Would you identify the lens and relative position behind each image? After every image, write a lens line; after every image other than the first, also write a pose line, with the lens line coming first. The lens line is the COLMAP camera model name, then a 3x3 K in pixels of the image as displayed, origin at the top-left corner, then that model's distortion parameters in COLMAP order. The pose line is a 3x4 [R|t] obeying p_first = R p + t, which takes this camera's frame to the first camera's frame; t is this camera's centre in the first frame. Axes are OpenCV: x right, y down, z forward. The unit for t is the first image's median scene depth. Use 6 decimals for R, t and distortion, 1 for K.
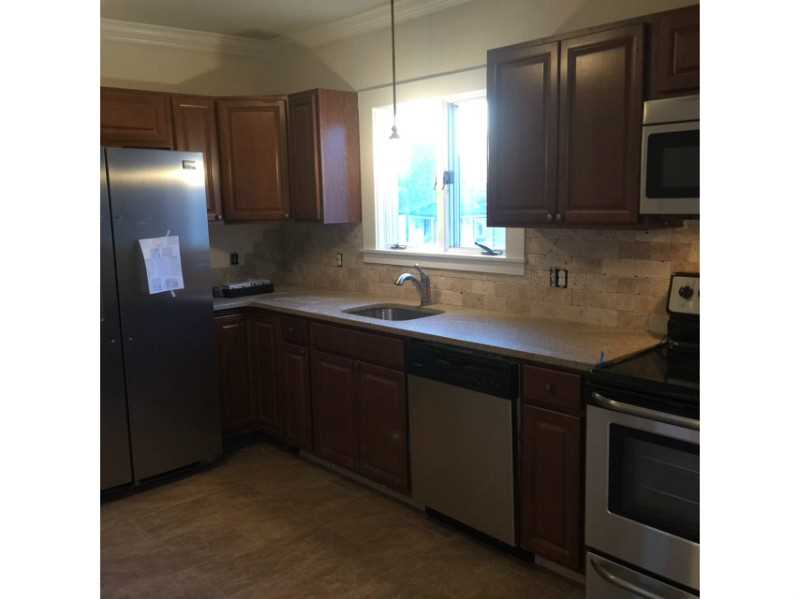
lens RADIAL K [[687.2, 0, 399.5], [0, 687.2, 299.5], [0, 0, 1]] dist [0.011379, 0.005859]
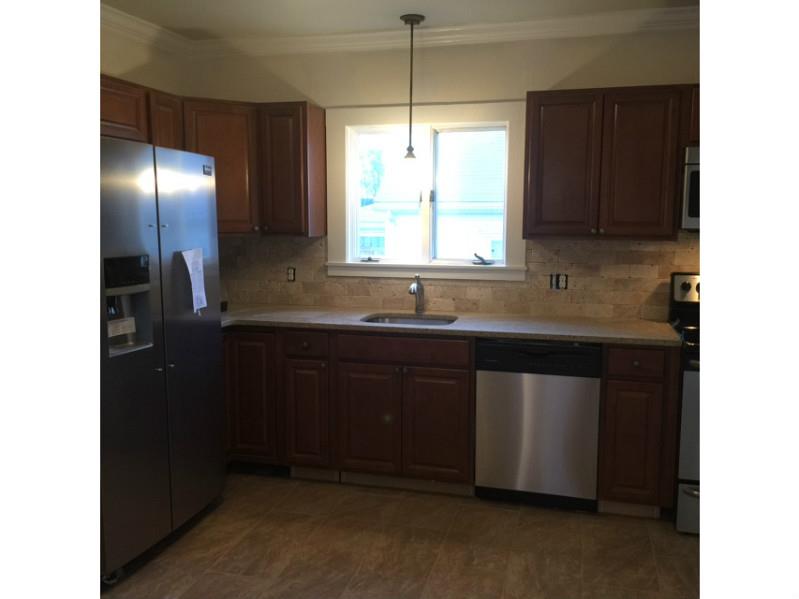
lens RADIAL K [[687.2, 0, 399.5], [0, 687.2, 299.5], [0, 0, 1]] dist [0.011379, 0.005859]
pose [[0.844524, -0.039977, 0.534023, -0.626922], [0.057338, 0.998227, -0.015948, 0.003653], [-0.532439, 0.044088, 0.845320, 0.111724]]
